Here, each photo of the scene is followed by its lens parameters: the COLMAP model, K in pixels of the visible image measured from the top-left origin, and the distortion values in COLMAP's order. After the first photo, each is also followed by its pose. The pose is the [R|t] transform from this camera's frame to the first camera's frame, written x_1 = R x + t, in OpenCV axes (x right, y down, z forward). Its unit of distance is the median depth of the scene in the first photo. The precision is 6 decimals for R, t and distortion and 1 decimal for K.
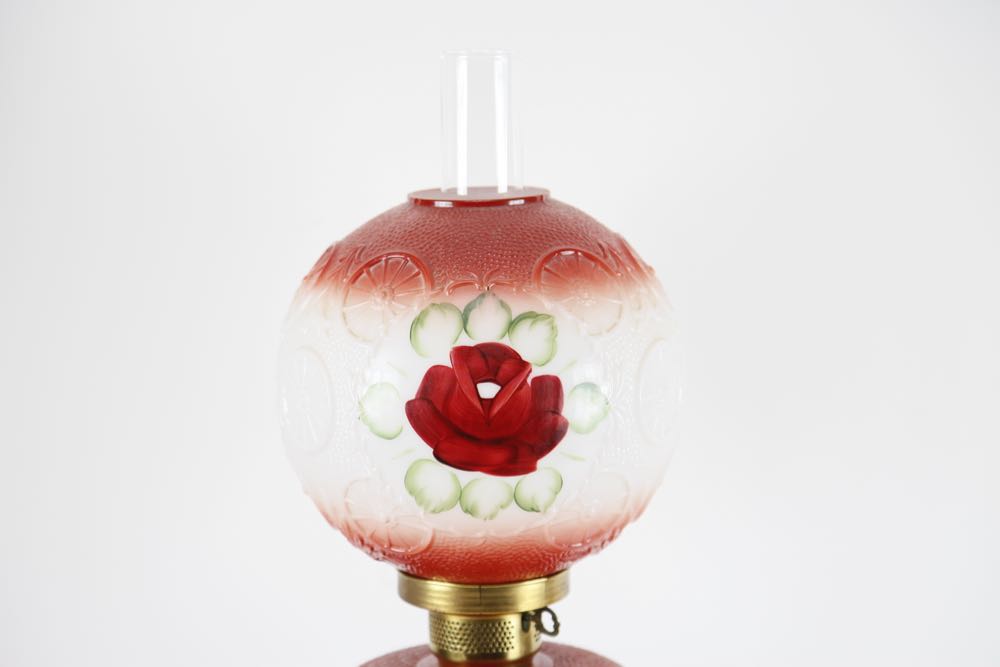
lens RADIAL K [[2943.5, 0, 500.0], [0, 2943.5, 333.5], [0, 0, 1]] dist [0.549433, -0.411427]
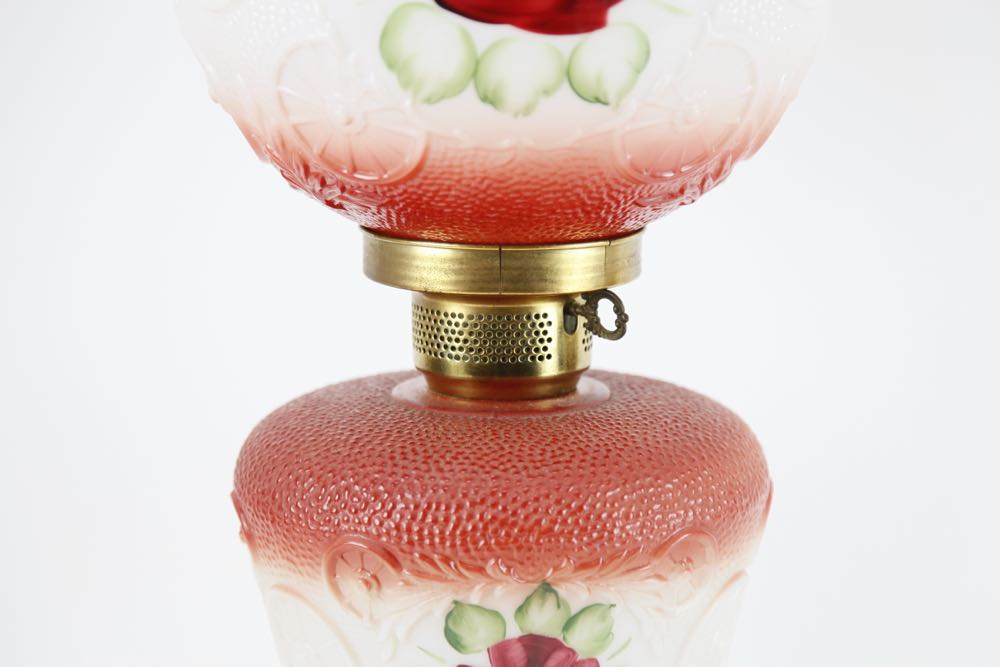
lens RADIAL K [[2943.5, 0, 500.0], [0, 2943.5, 333.5], [0, 0, 1]] dist [0.549433, -0.411427]
pose [[0.999734, 0.016799, 0.015788, -0.016402], [-0.017183, 0.999551, 0.024531, 0.090151], [-0.015369, -0.024796, 0.999574, 0.403036]]
